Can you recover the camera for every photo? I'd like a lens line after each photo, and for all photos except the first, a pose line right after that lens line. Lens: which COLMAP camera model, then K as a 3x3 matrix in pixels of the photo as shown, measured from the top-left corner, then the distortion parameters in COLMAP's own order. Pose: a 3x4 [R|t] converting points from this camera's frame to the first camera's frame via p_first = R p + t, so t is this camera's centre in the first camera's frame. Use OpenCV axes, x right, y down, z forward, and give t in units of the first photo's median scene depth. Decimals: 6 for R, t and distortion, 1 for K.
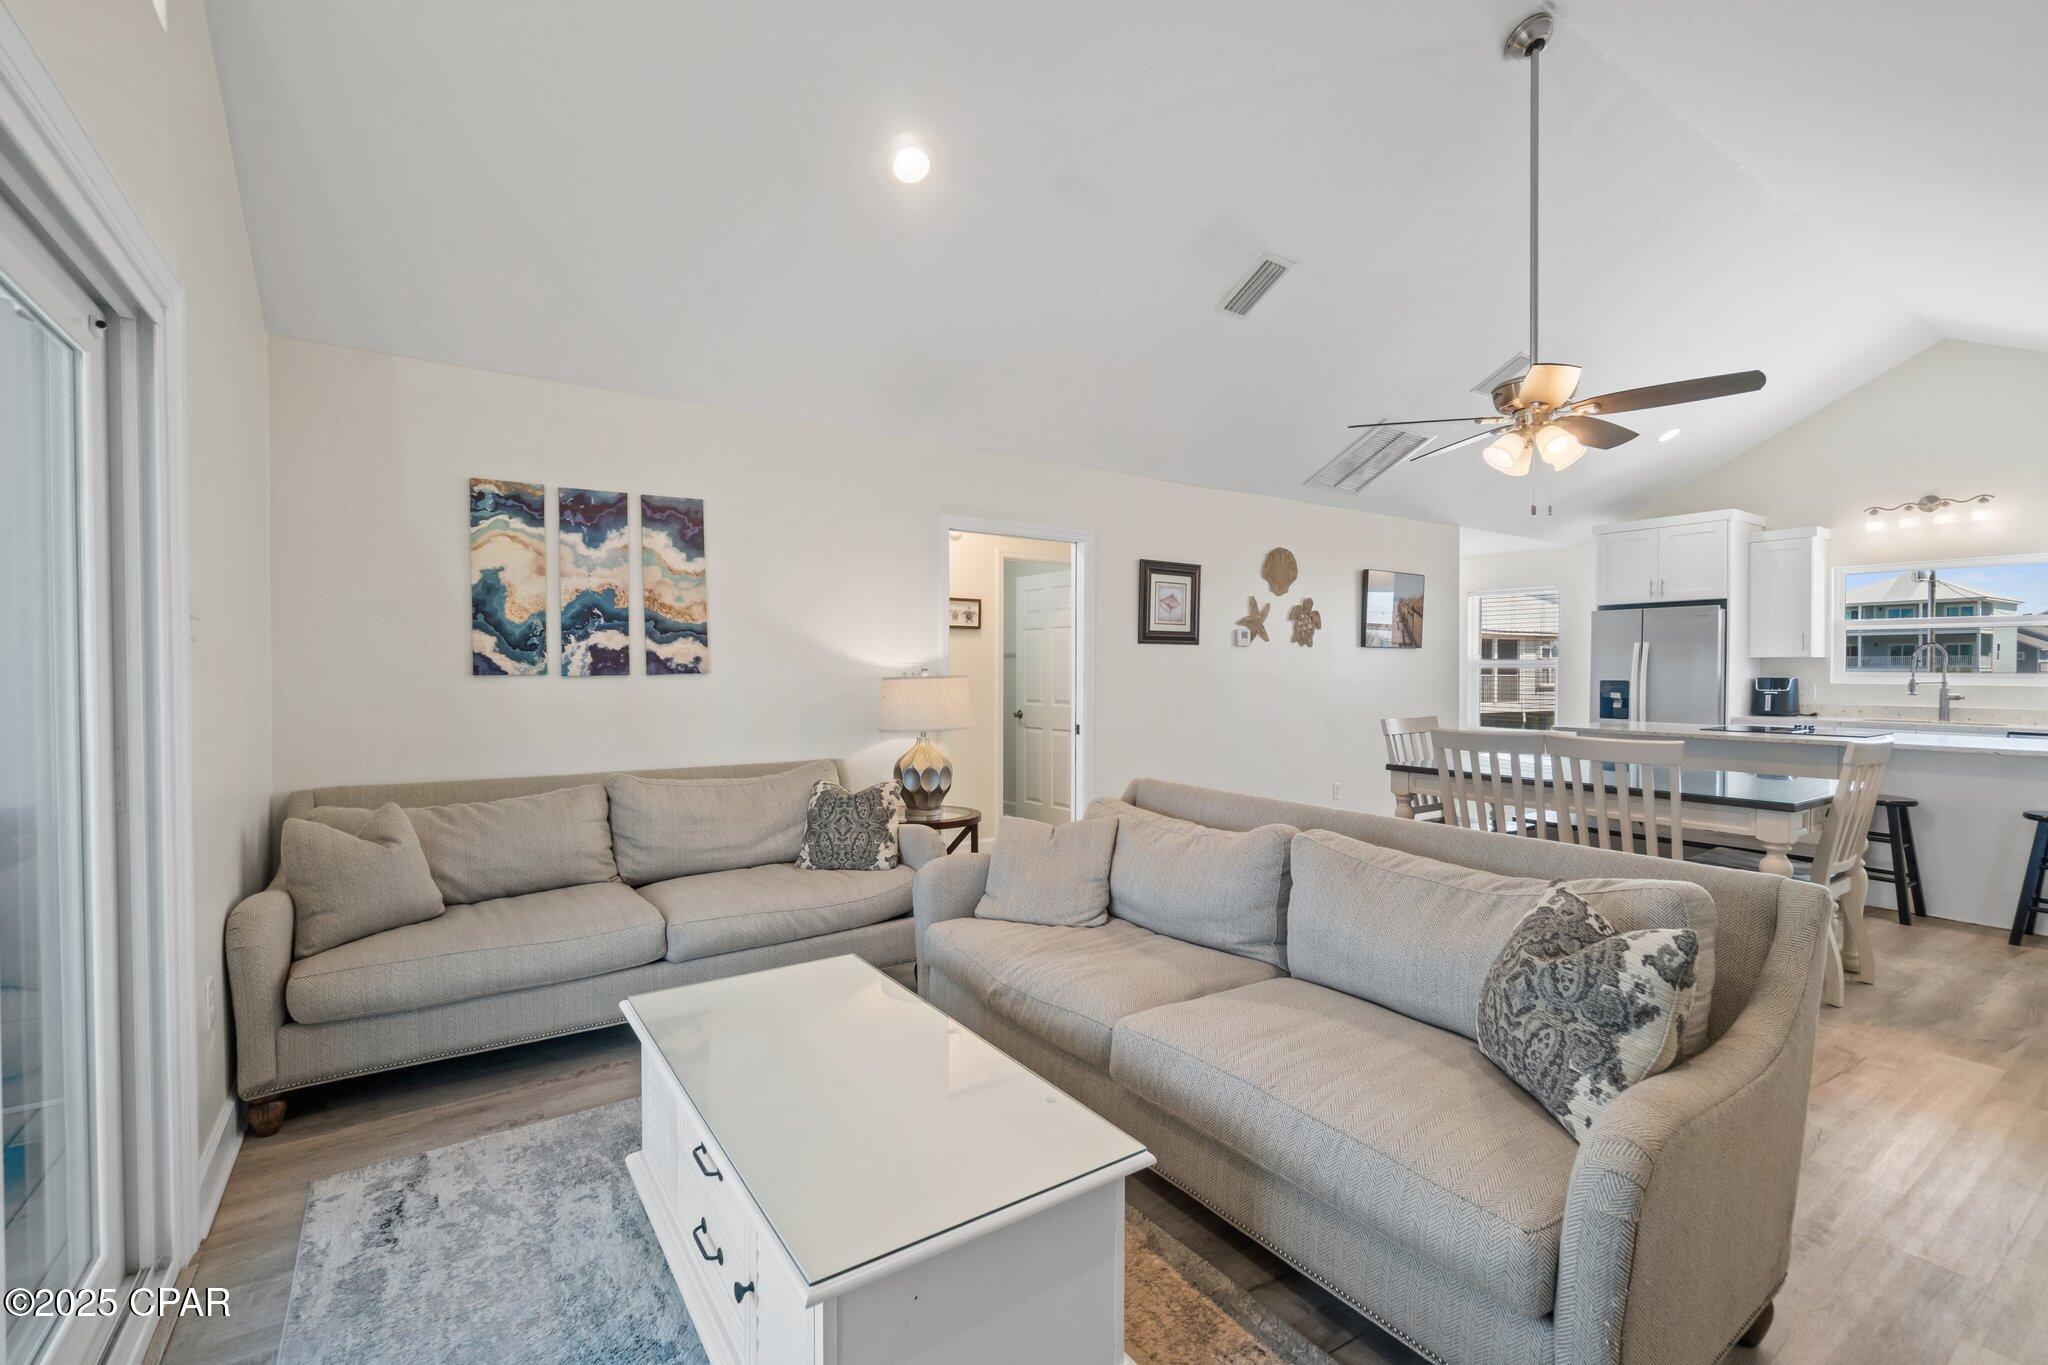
lens RADIAL K [[895.5, 0, 1016.4], [0, 895.5, 680.5], [0, 0, 1]] dist [-0.001170, 0.000421]
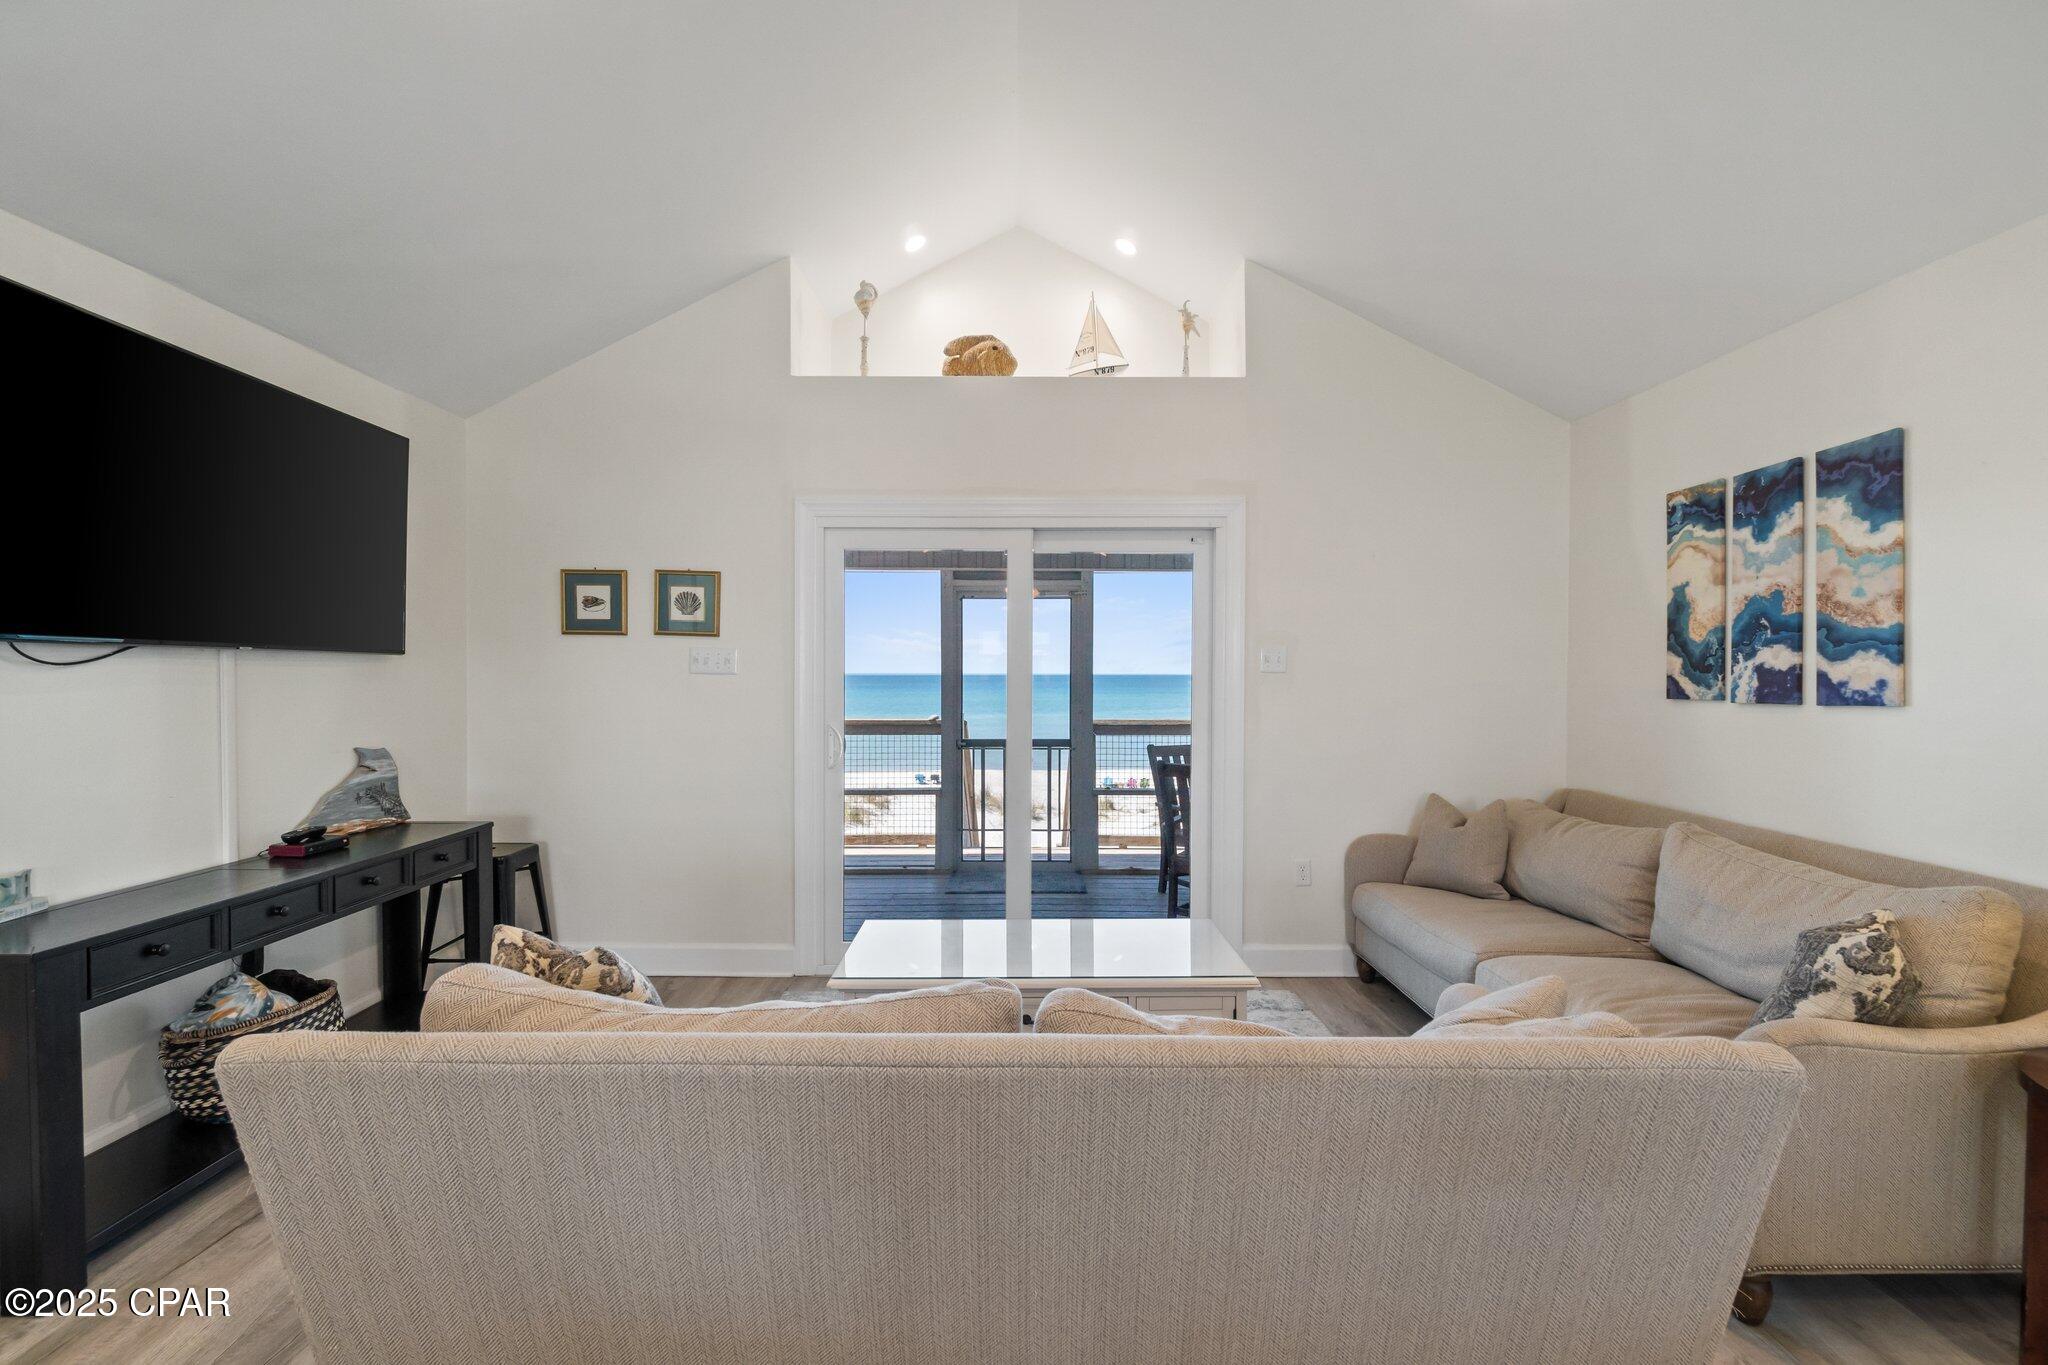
lens RADIAL K [[895.5, 0, 1016.6], [0, 895.5, 683.3], [0, 0, 1]] dist [-0.001170, 0.000421]
pose [[-0.554953, 0.008772, -0.831835, 0.511029], [-0.014088, 0.999702, 0.019941, -0.028015], [0.831762, 0.022785, -0.554664, 0.838913]]
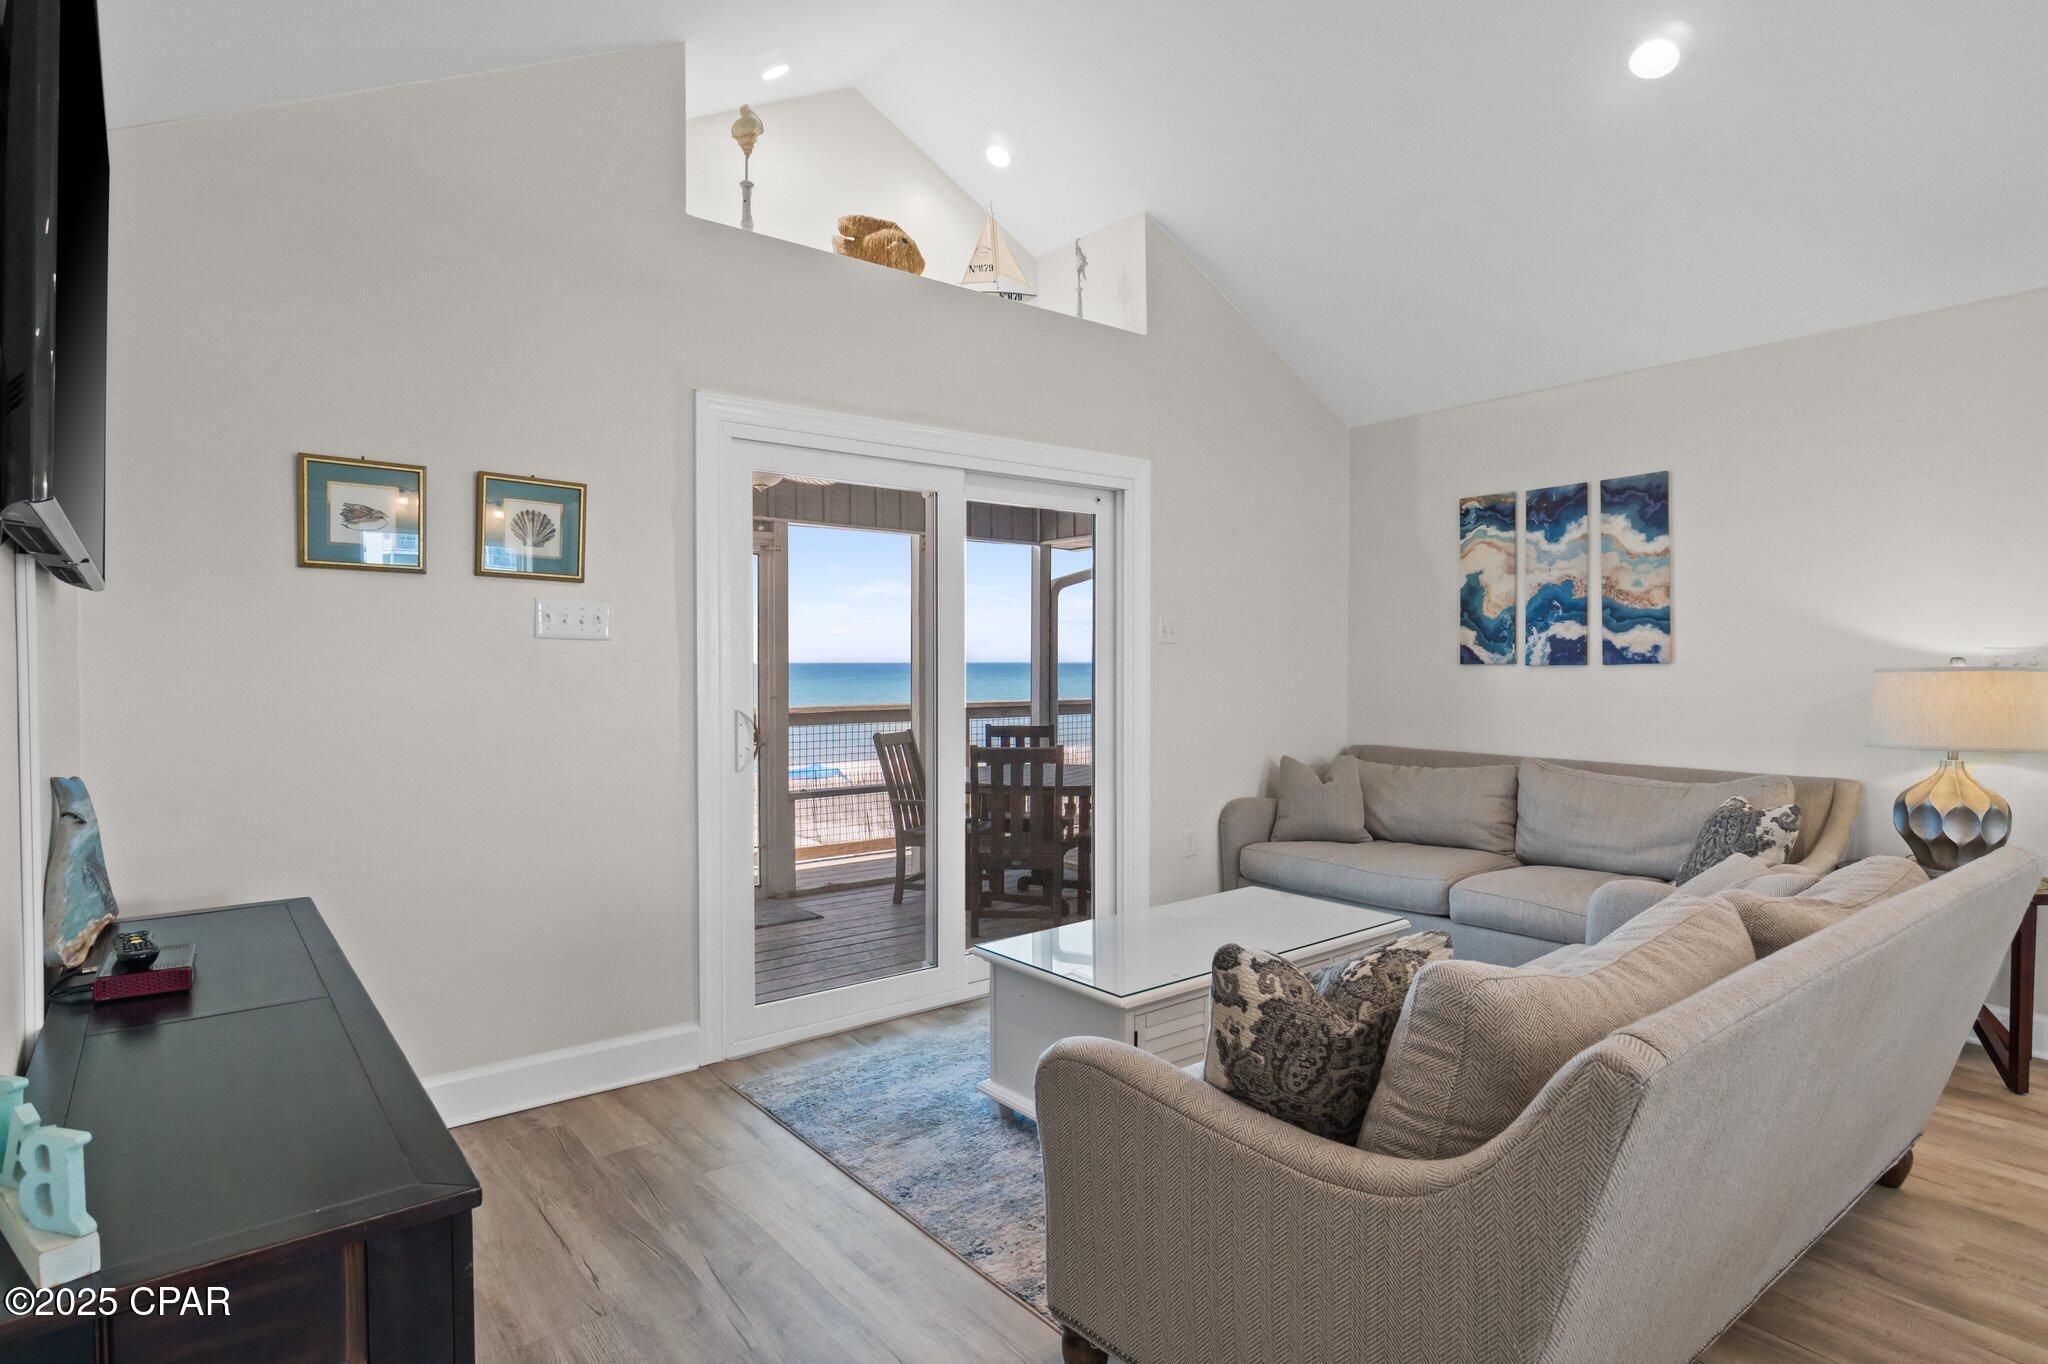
lens RADIAL K [[1073.5, 0, 1022.7], [0, 1073.5, 685.8], [0, 0, 1]] dist [-0.002445, -0.002482]
pose [[0.079981, 0.022226, -0.996549, 0.679506], [-0.012558, 0.999695, 0.021288, -0.000196], [0.996717, 0.010812, 0.080236, 0.268600]]
